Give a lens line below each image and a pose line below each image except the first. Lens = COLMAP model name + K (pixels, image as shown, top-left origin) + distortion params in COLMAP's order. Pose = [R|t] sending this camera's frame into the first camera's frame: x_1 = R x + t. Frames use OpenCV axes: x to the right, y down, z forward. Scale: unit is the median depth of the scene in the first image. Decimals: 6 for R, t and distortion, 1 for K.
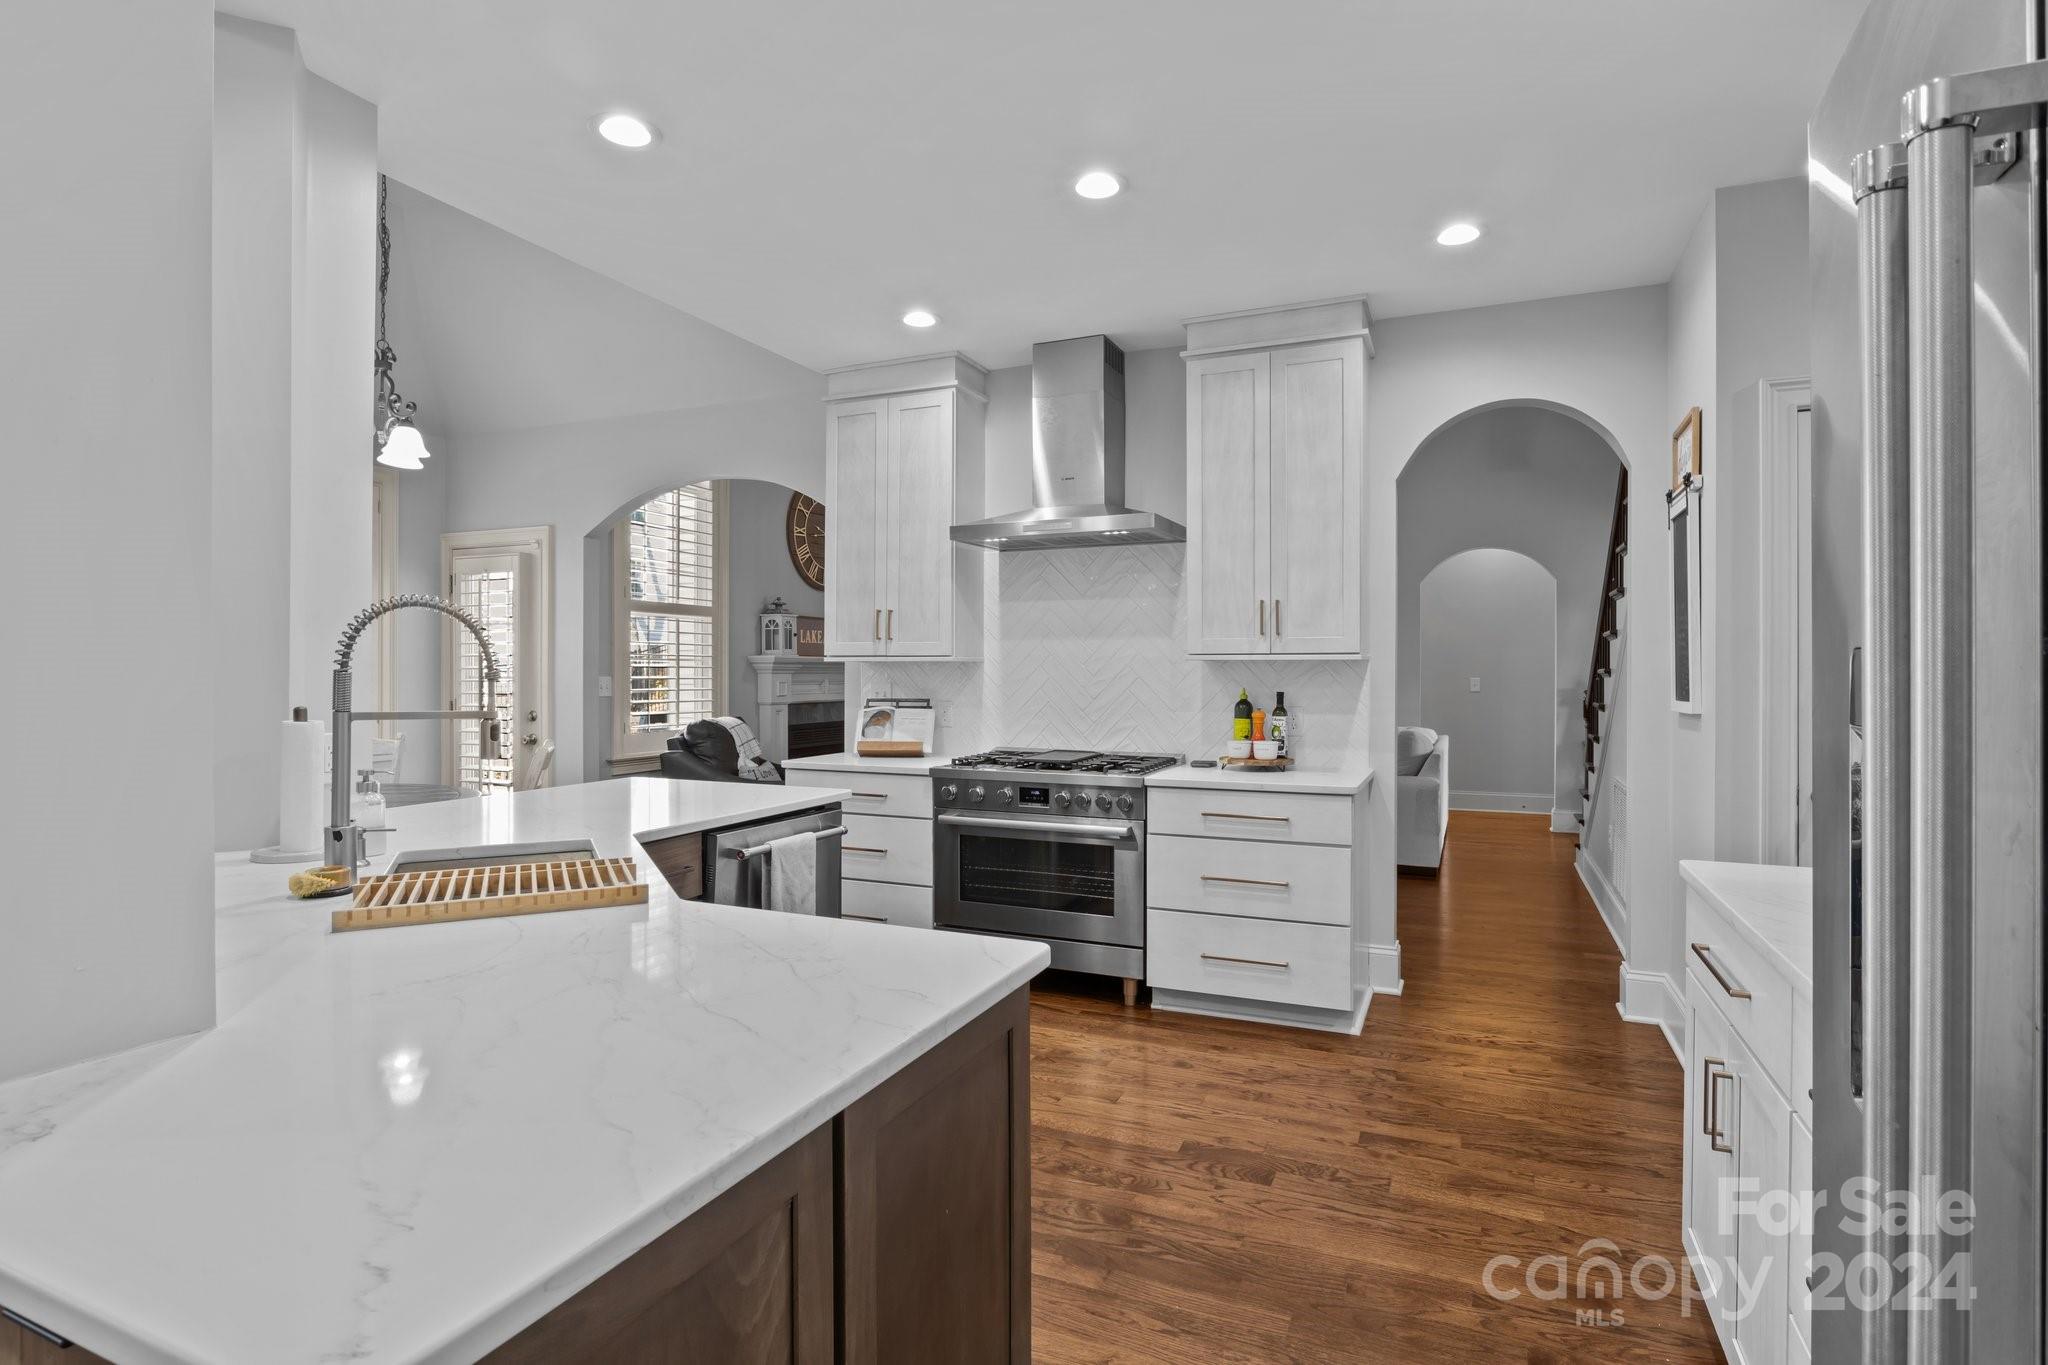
lens RADIAL K [[1016.4, 0, 1033.4], [0, 1016.4, 678.1], [0, 0, 1]] dist [-0.009491, 0.000621]
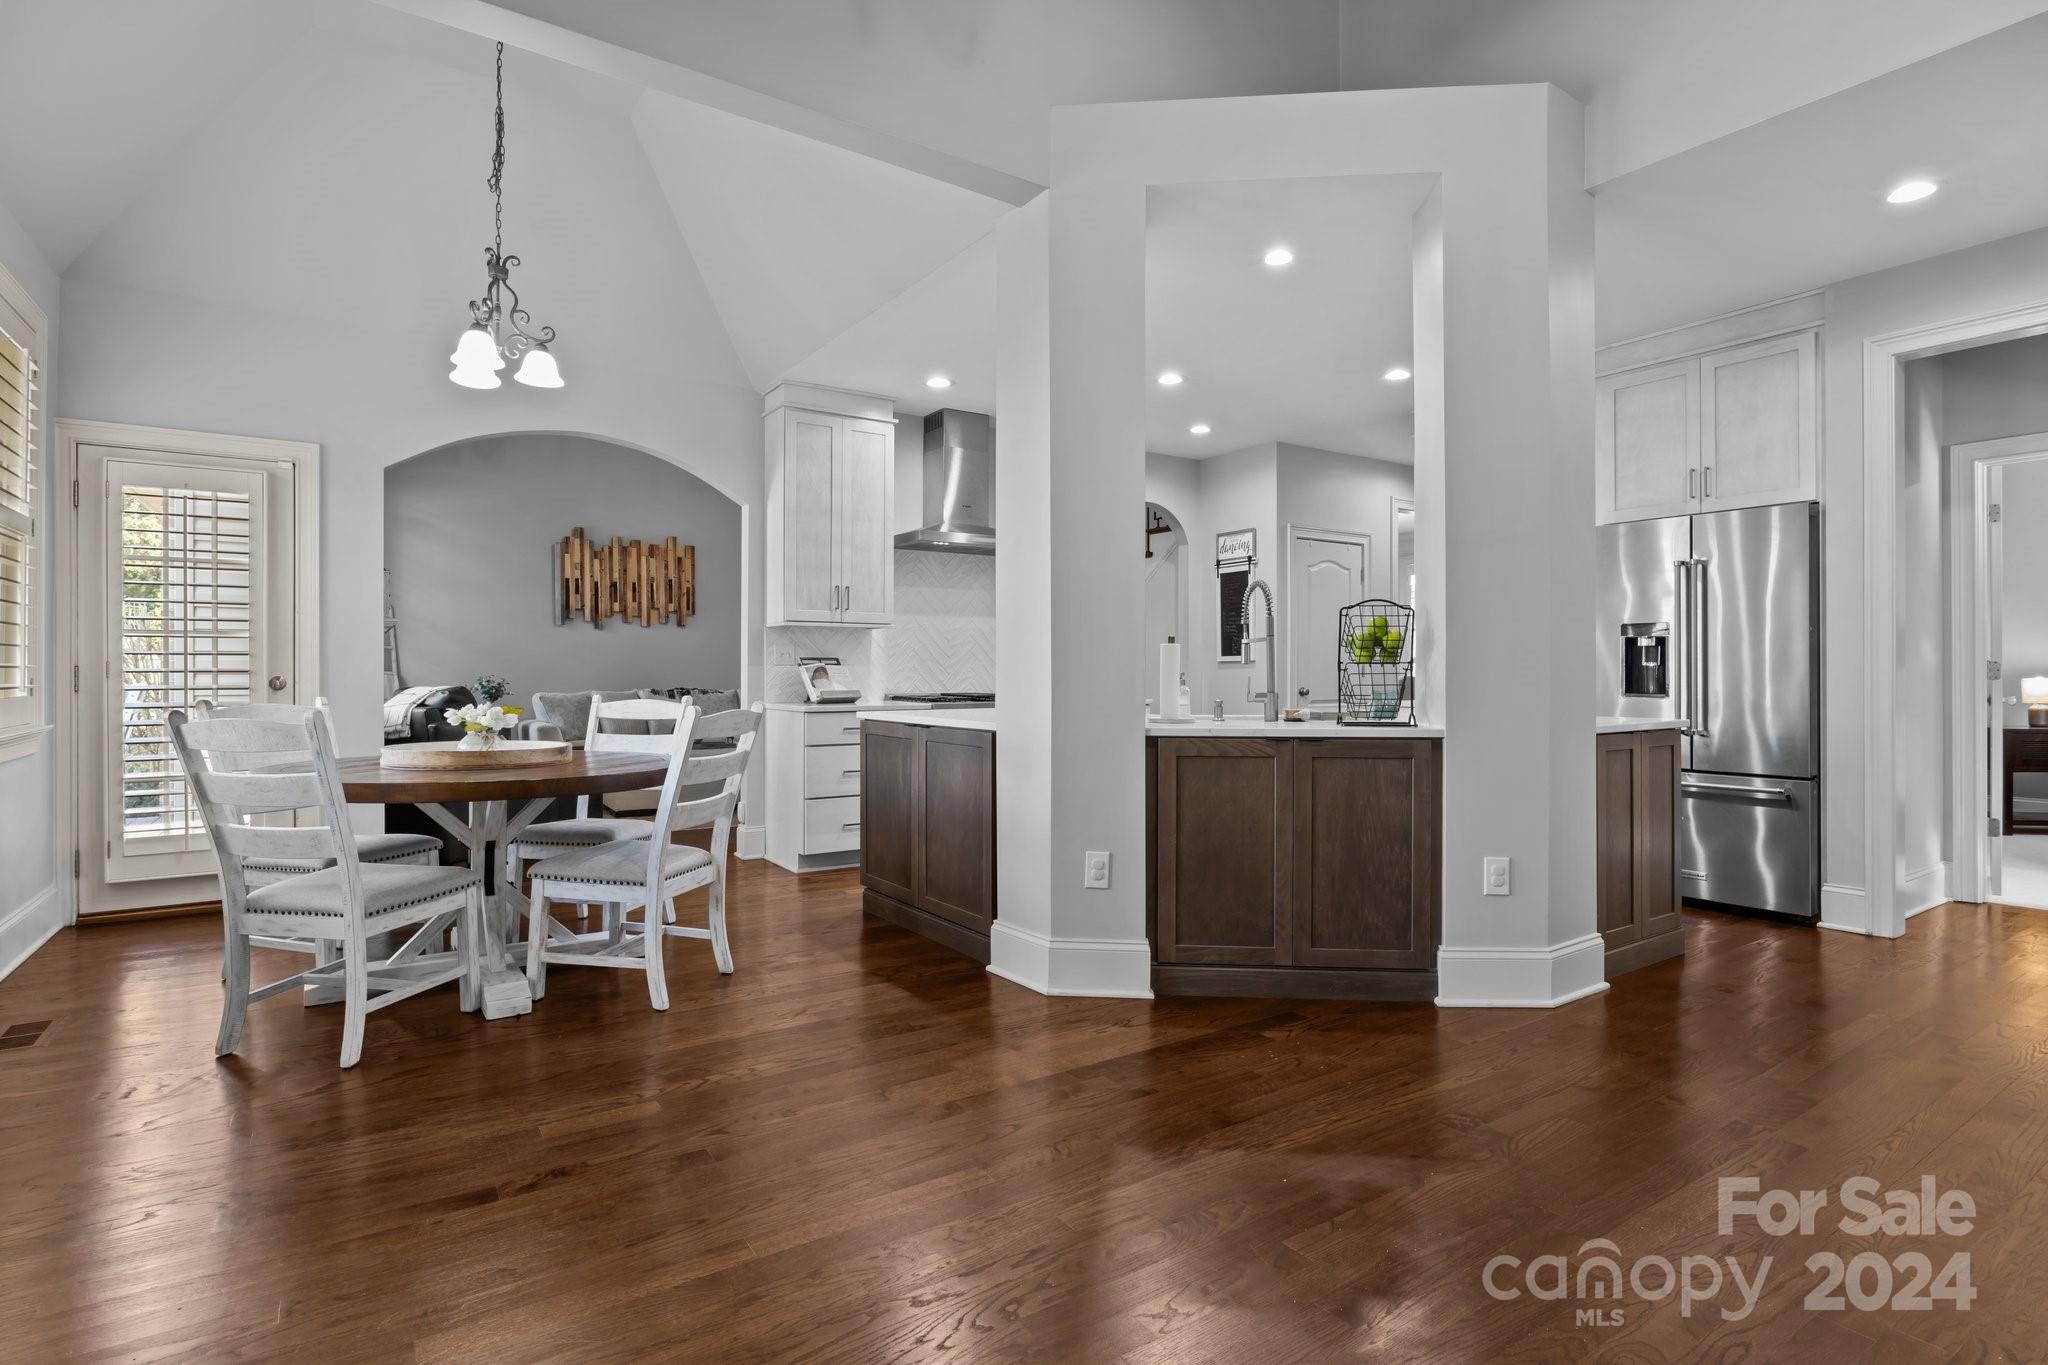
lens RADIAL K [[1016.4, 0, 1029.7], [0, 1016.4, 670.8], [0, 0, 1]] dist [-0.009491, 0.000621]
pose [[0.538879, -0.000669, 0.842383, -1.122693], [0.004761, 0.999986, -0.002252, 0.043248], [-0.842370, 0.005225, 0.538875, 0.132935]]
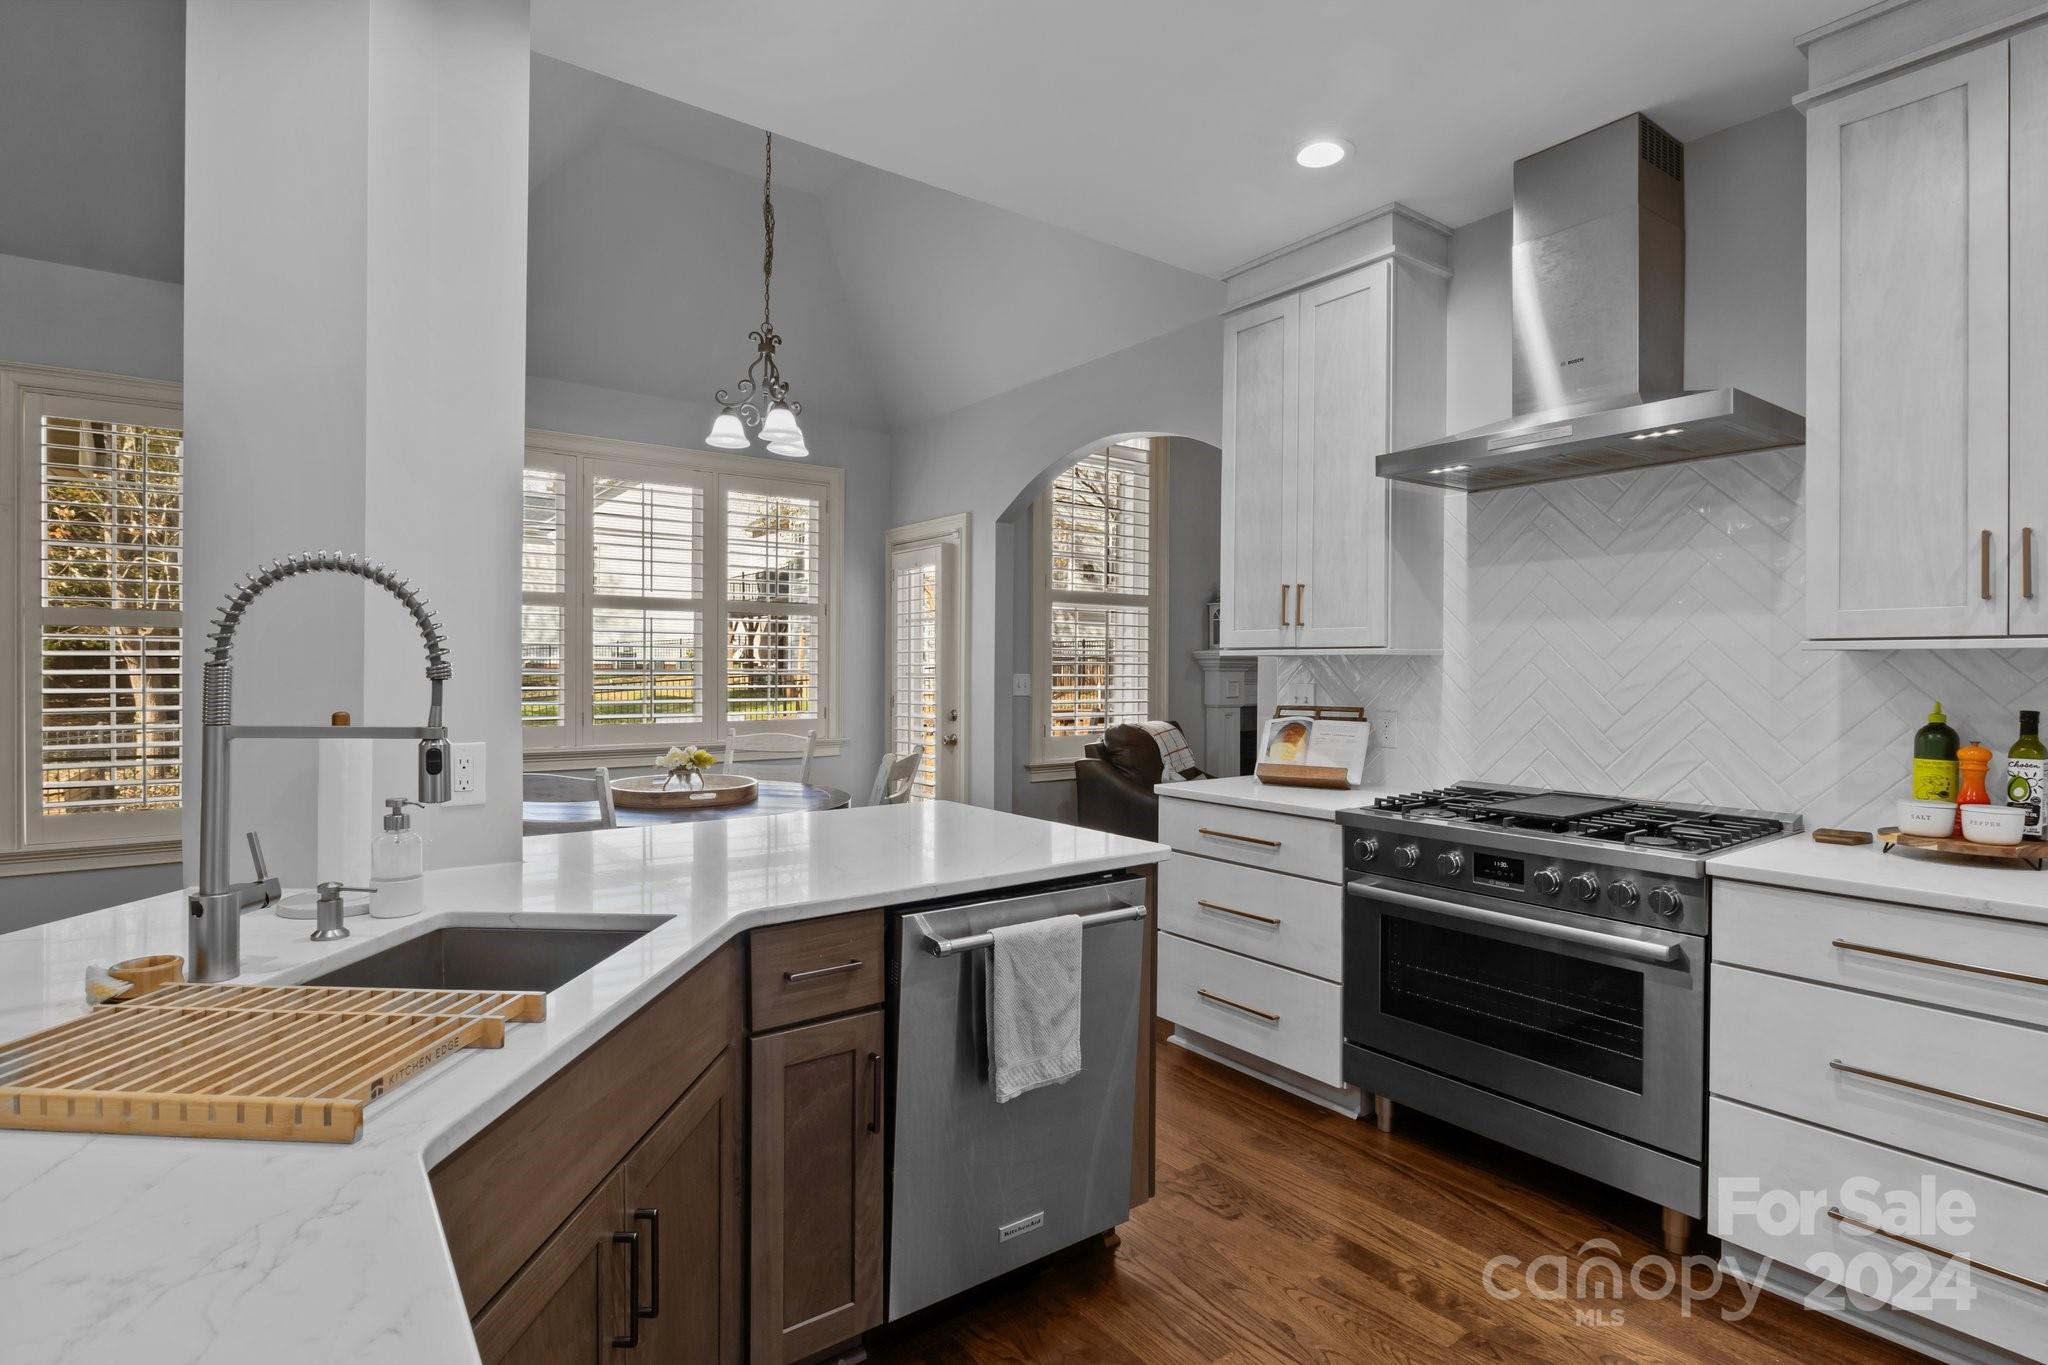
lens RADIAL K [[1016.4, 0, 1030.8], [0, 1016.4, 674.7], [0, 0, 1]] dist [-0.009491, 0.000621]
pose [[0.867307, 0.005556, -0.497743, 0.054547], [-0.006263, 0.999980, 0.000248, -0.001560], [0.497735, 0.002903, 0.867324, 0.286465]]
